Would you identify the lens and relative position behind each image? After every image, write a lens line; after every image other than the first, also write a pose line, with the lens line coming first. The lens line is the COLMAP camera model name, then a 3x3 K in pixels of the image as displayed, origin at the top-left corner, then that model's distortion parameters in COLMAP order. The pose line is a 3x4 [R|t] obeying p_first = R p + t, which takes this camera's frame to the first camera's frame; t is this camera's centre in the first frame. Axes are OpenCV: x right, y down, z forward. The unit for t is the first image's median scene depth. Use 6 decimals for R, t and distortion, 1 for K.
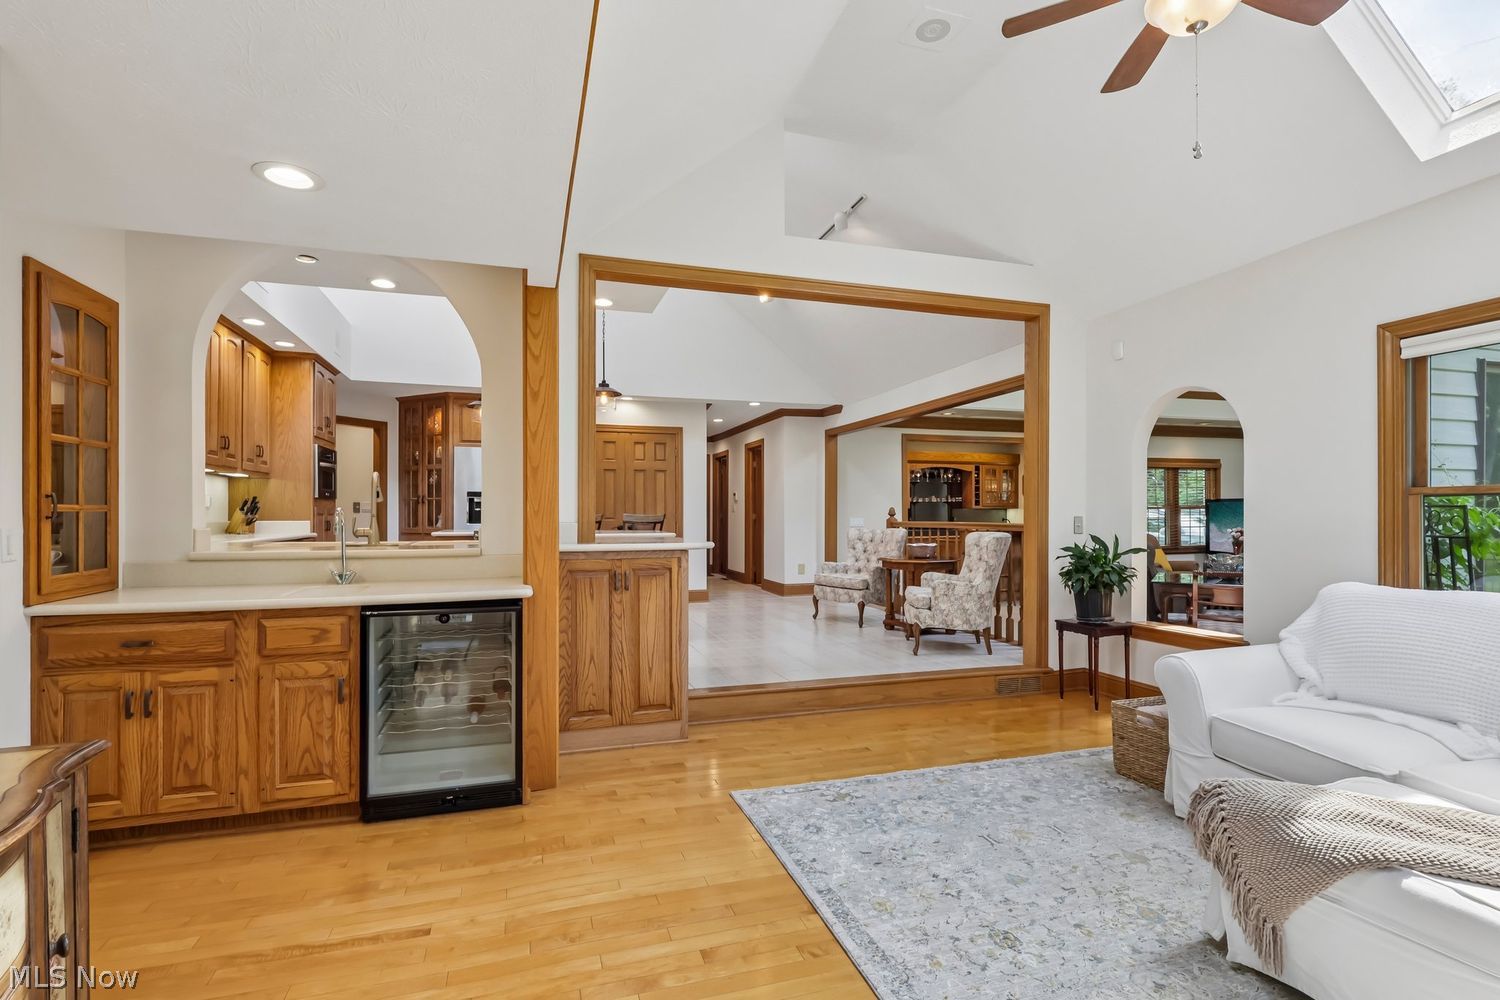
lens RADIAL K [[715.2, 0, 735.9], [0, 715.2, 514.8], [0, 0, 1]] dist [-0.003000, 0.002209]
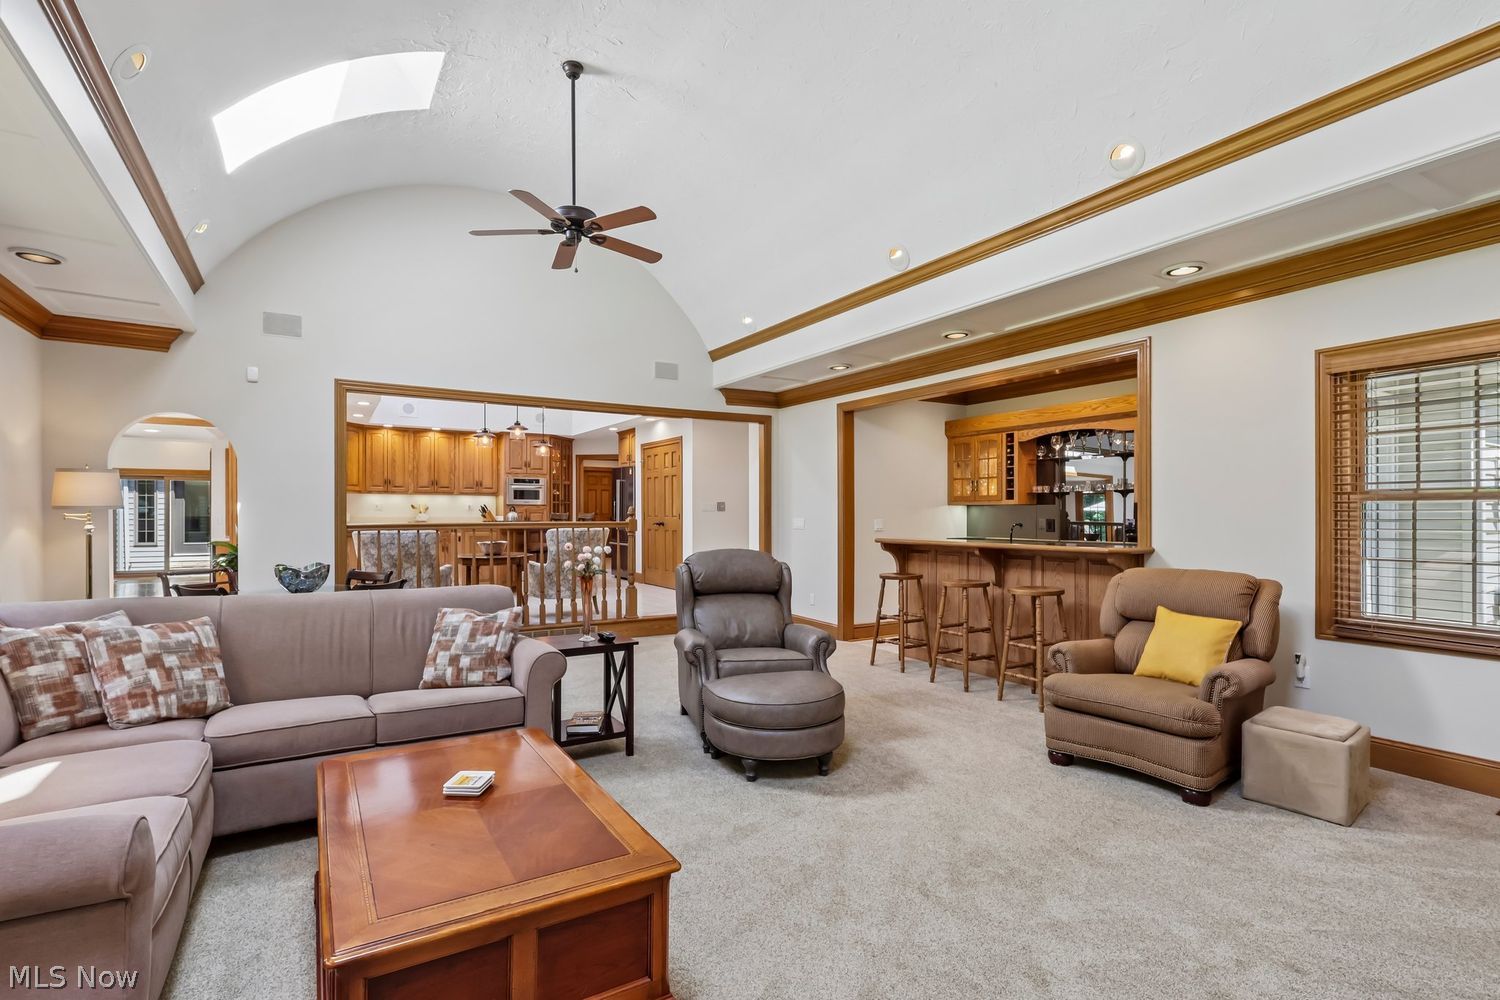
lens RADIAL K [[715.2, 0, 741.3], [0, 715.2, 509.6], [0, 0, 1]] dist [-0.003000, 0.002209]
pose [[0.231335, -0.002776, -0.972870, 1.222620], [-0.000953, 0.999995, -0.003080, -0.003643], [0.972874, 0.001640, 0.231331, 0.977290]]
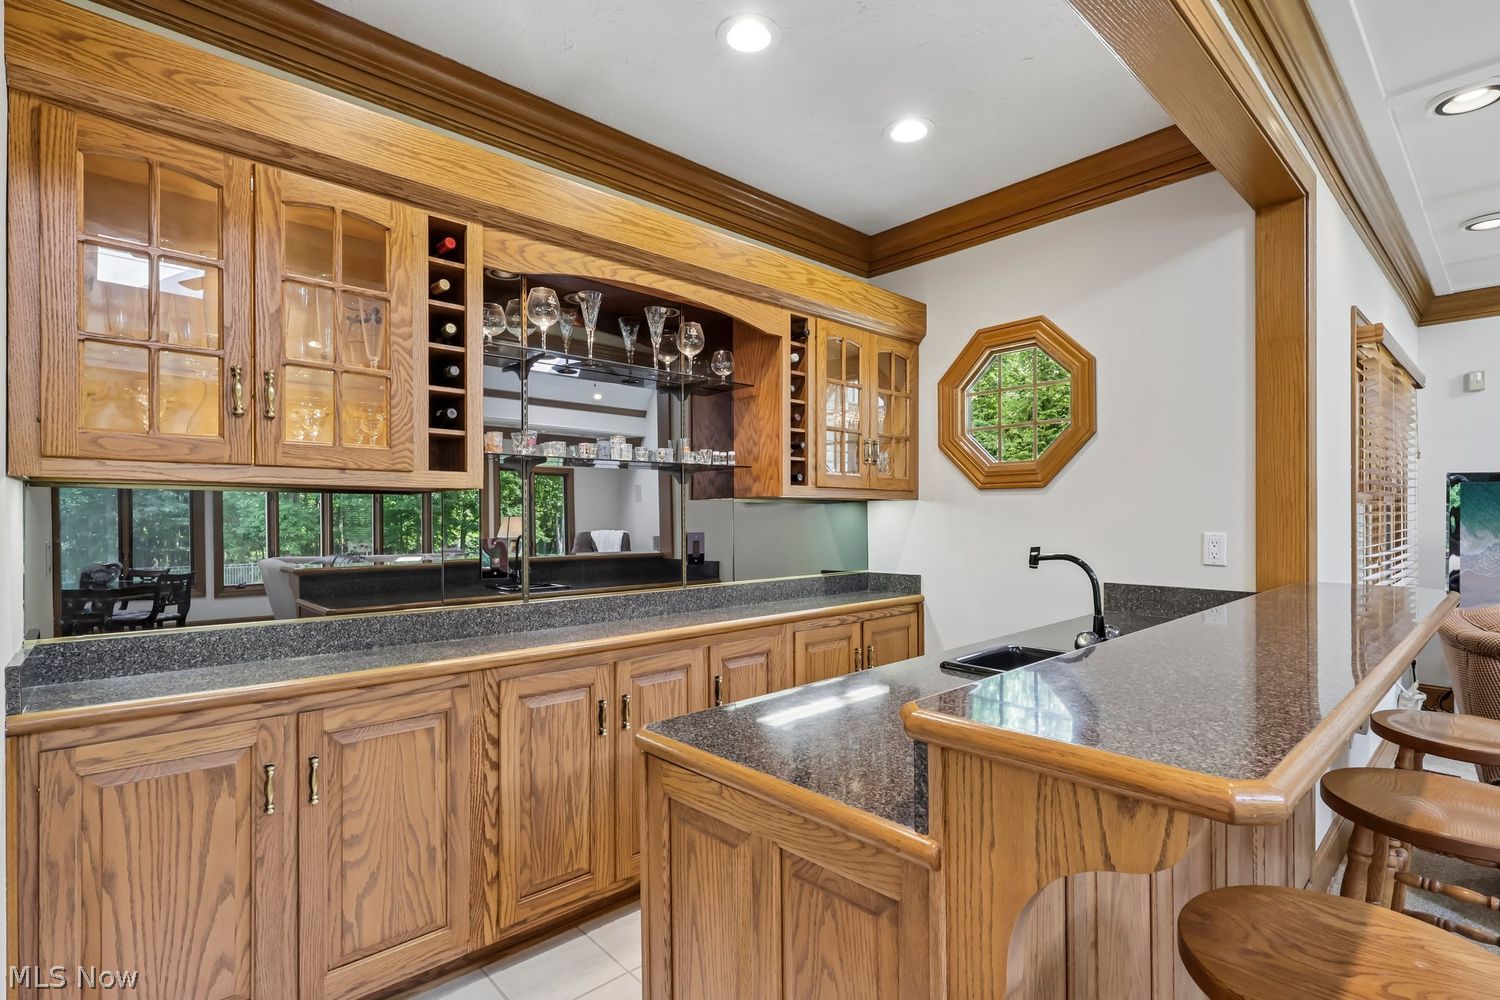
lens RADIAL K [[715.2, 0, 747.8], [0, 715.2, 528.5], [0, 0, 1]] dist [-0.003000, 0.002209]
pose [[0.905489, -0.007695, 0.424301, 0.355588], [0.005869, 0.999967, 0.005611, 0.000147], [-0.424330, -0.002590, 0.905504, 1.271523]]
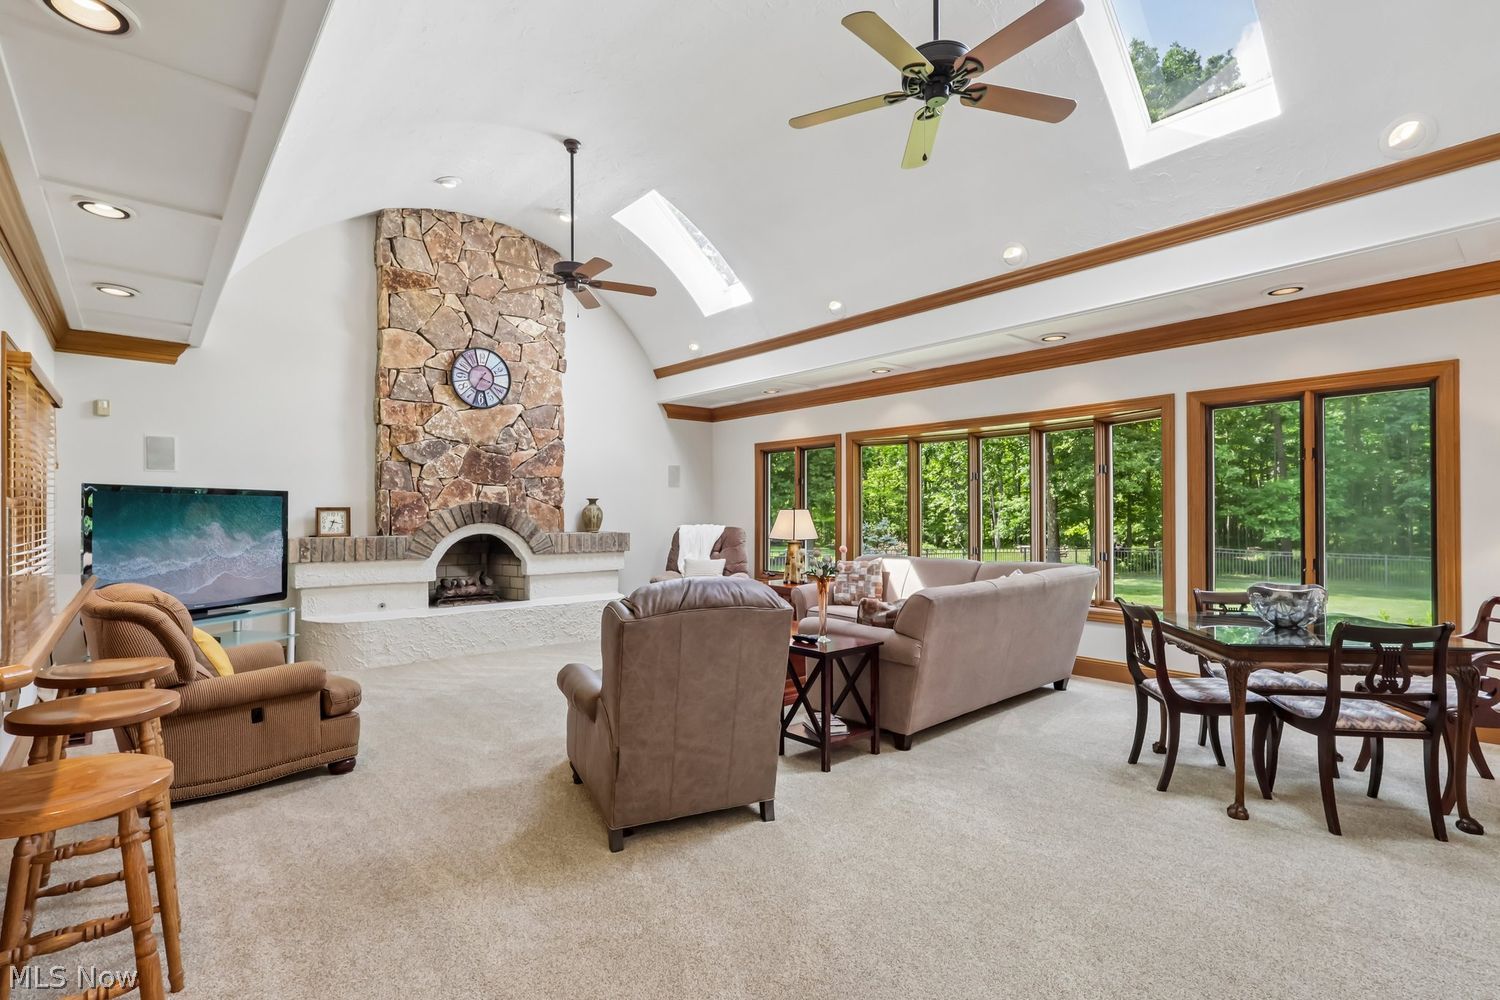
lens RADIAL K [[703.9, 0, 759.7], [0, 703.9, 516.4], [0, 0, 1]] dist [-0.008166, 0.000423]
pose [[-0.408219, 0.006693, 0.912860, 0.244163], [0.006426, 0.999969, -0.004458, 0.001047], [-0.912862, 0.004046, -0.408249, 1.237052]]
